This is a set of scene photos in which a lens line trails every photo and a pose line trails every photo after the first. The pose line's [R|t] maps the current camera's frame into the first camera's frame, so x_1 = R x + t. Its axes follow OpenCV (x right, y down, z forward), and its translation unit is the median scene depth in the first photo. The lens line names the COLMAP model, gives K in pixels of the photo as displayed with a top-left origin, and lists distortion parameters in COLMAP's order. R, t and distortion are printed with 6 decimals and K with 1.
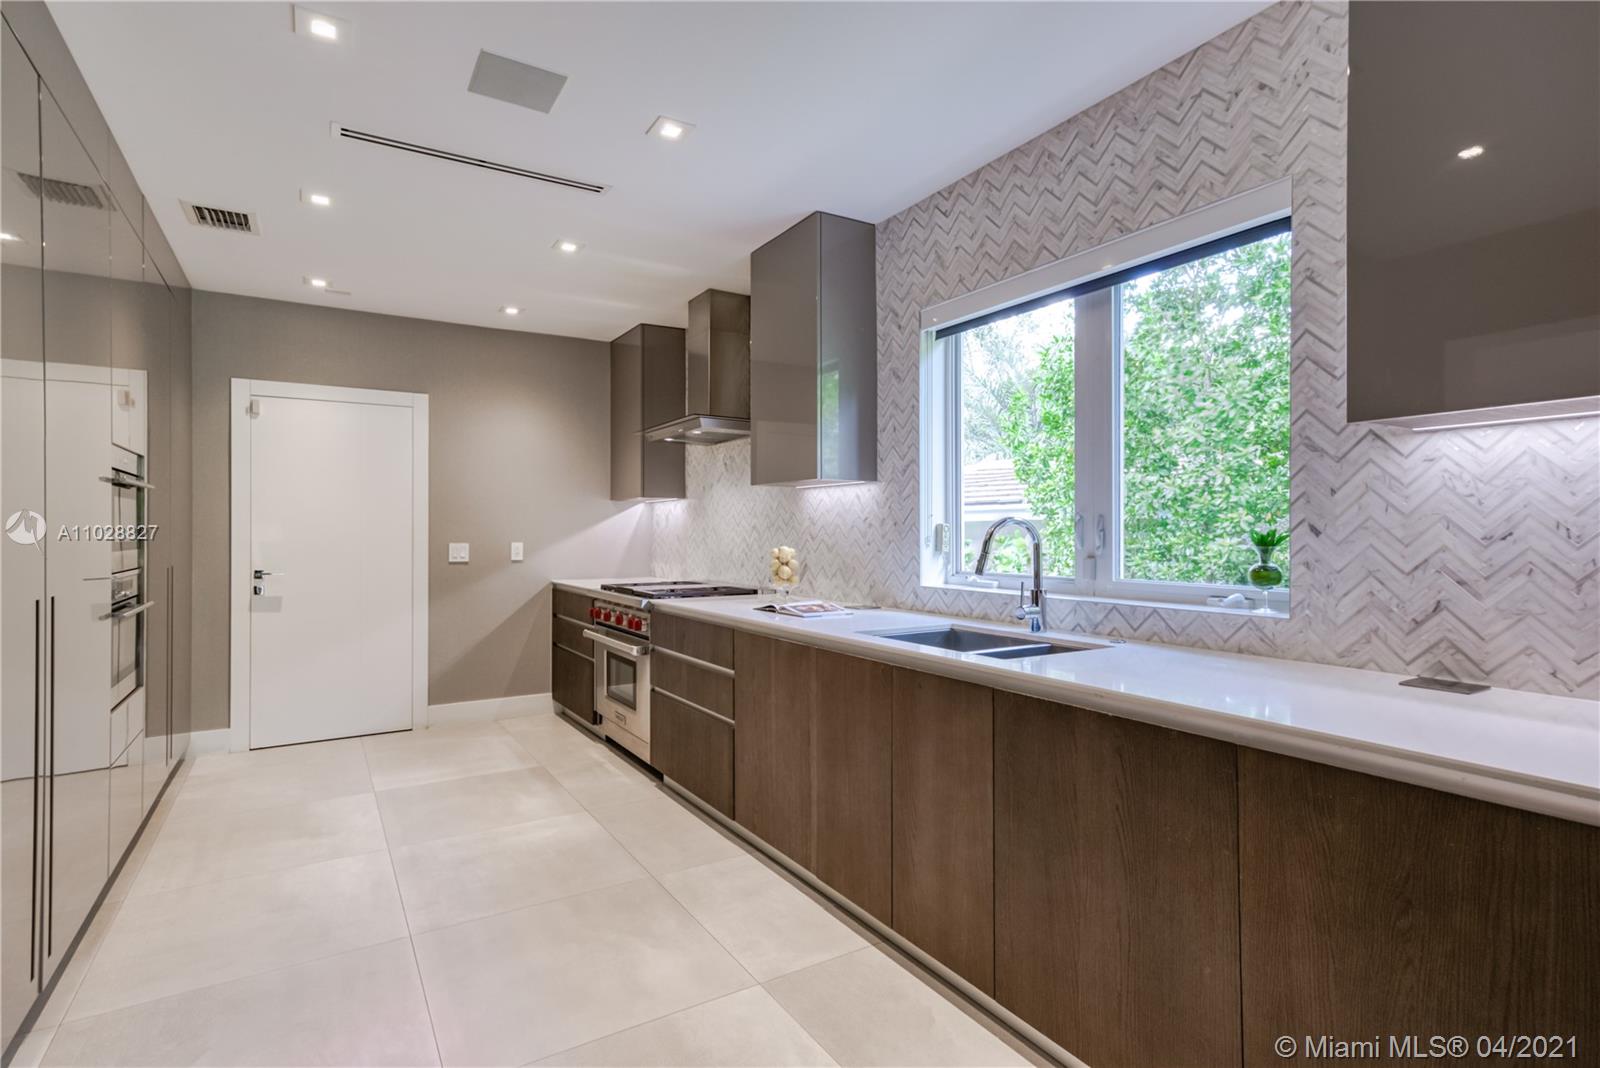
lens RADIAL K [[775.9, 0, 801.0], [0, 775.9, 532.6], [0, 0, 1]] dist [-0.000368, 0.000017]
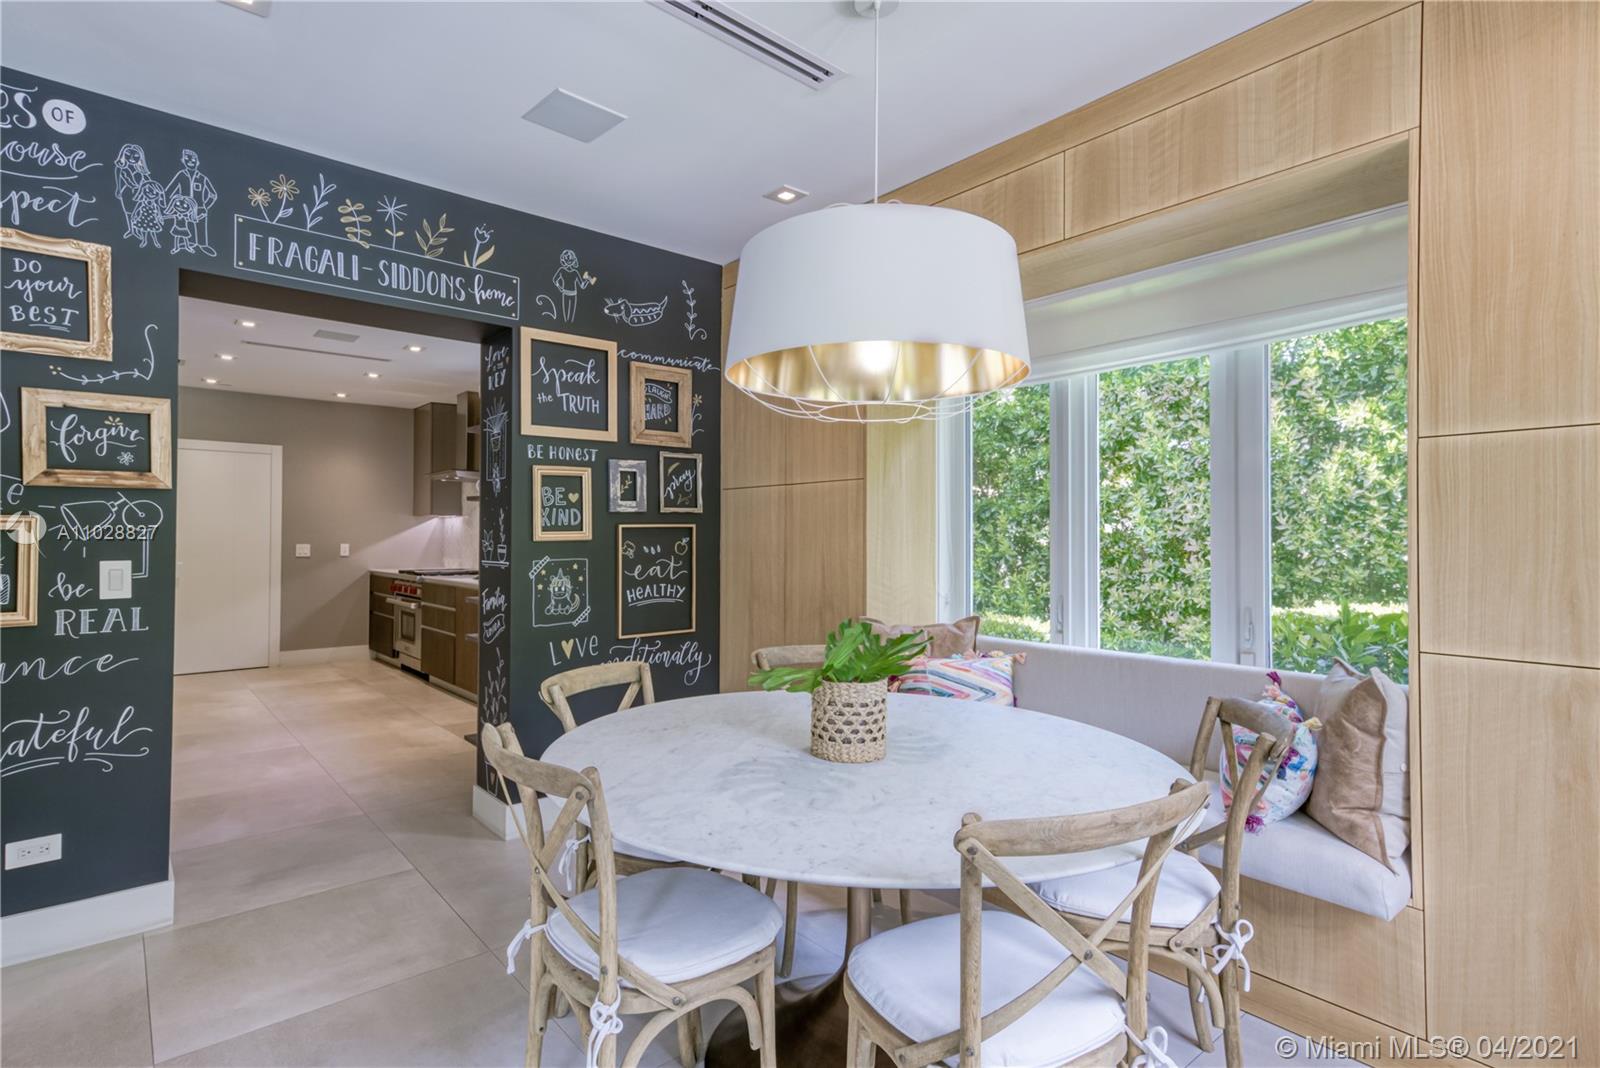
lens RADIAL K [[775.9, 0, 801.9], [0, 775.9, 525.7], [0, 0, 1]] dist [-0.000368, 0.000017]
pose [[0.988870, 0.001440, 0.148773, 0.410645], [0.001284, 0.999833, -0.018214, 0.006901], [-0.148774, 0.018203, 0.988704, -0.891263]]
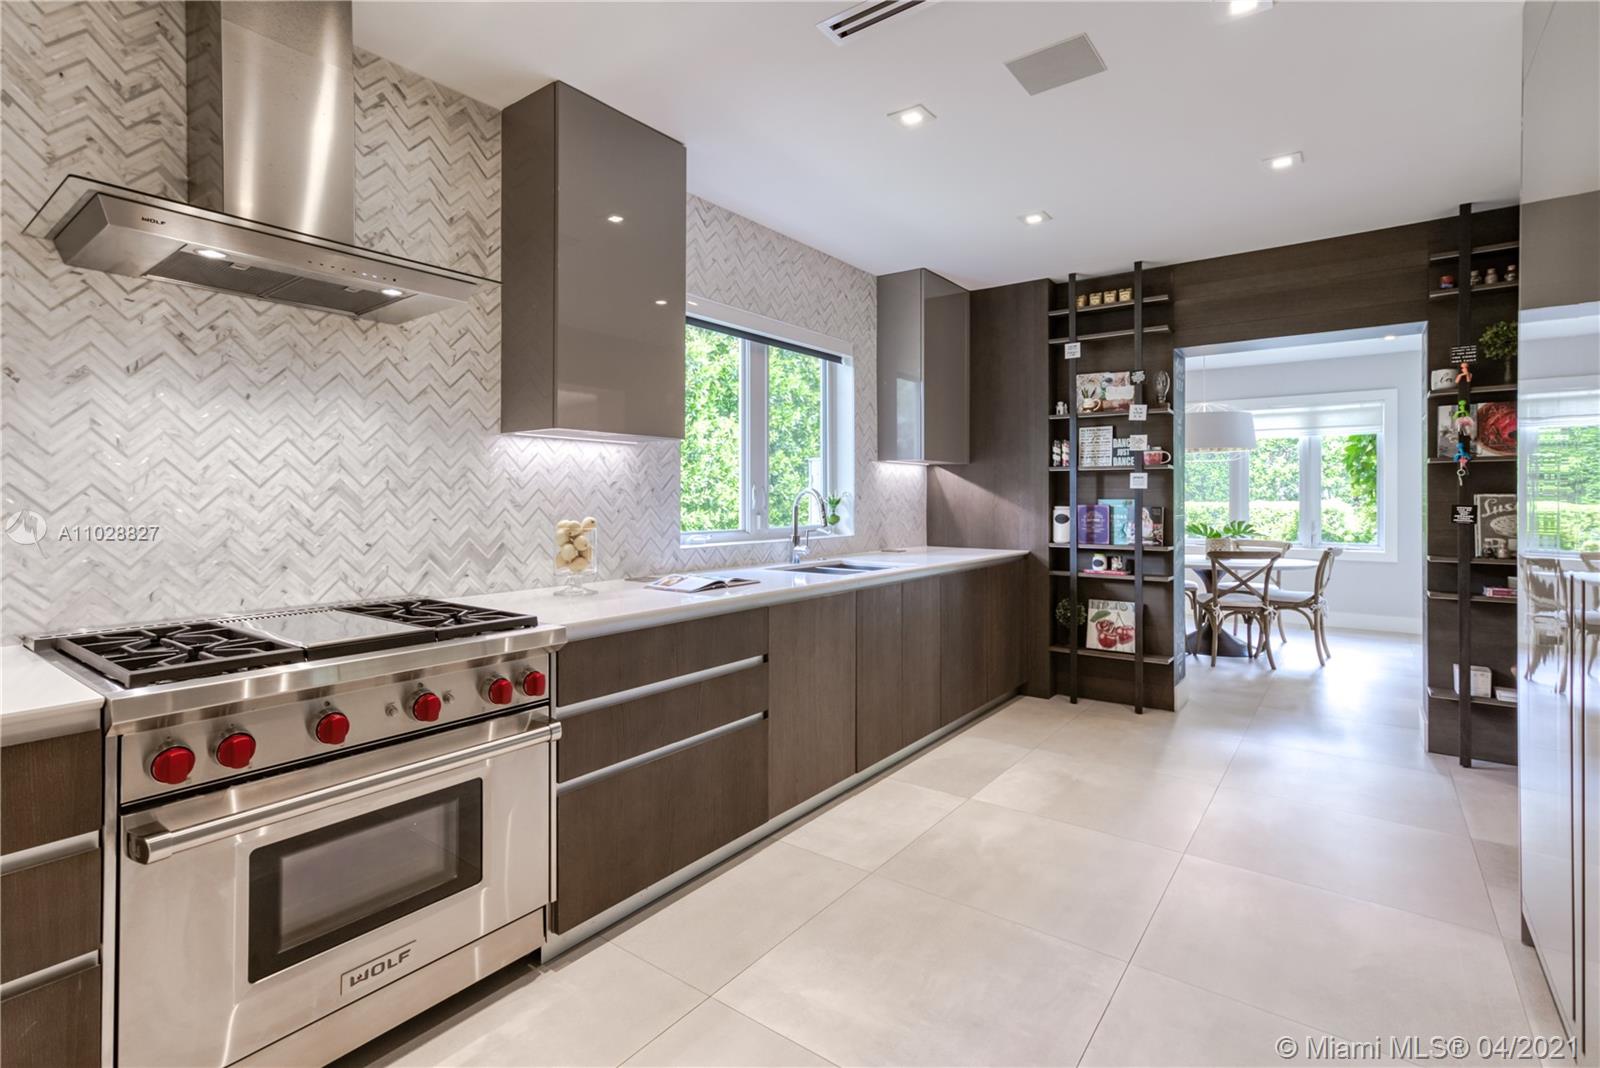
lens RADIAL K [[723.2, 0, 775.6], [0, 723.2, 505.7], [0, 0, 1]] dist [0.003187, 0.004217]
pose [[-0.326677, -0.007156, 0.945109, -0.755305], [0.003530, 0.999955, 0.008792, 0.001495], [-0.945130, 0.006209, -0.326637, 1.090384]]
